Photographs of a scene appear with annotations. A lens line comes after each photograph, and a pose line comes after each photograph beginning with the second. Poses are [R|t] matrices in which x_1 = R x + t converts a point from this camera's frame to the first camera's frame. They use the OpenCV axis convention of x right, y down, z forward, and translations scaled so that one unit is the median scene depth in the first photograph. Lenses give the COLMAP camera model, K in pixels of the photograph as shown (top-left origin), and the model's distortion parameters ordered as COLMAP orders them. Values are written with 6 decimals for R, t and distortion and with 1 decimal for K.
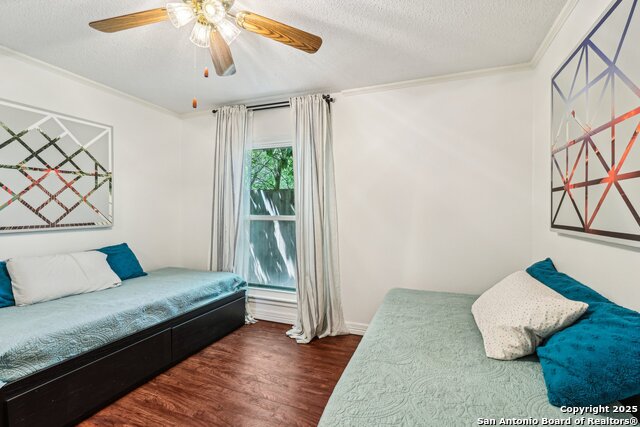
lens RADIAL K [[296.5, 0, 321.0], [0, 296.5, 215.0], [0, 0, 1]] dist [-0.003264, 0.000008]
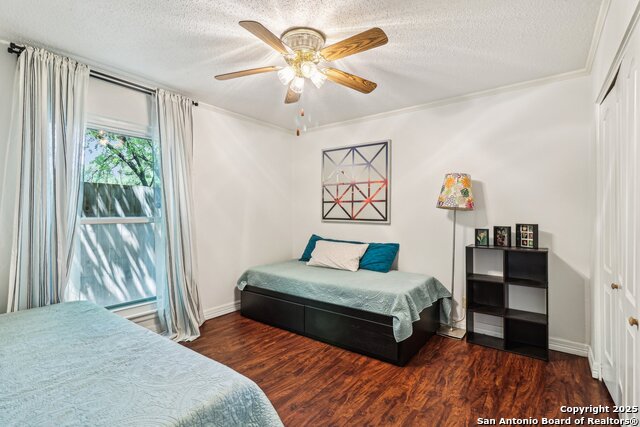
lens RADIAL K [[296.5, 0, 321.1], [0, 296.5, 212.2], [0, 0, 1]] dist [-0.003264, 0.000008]
pose [[0.266843, -0.007548, 0.963711, -1.735104], [0.011255, 0.999926, 0.004715, -0.025723], [-0.963674, 0.009588, 0.266908, 0.569177]]
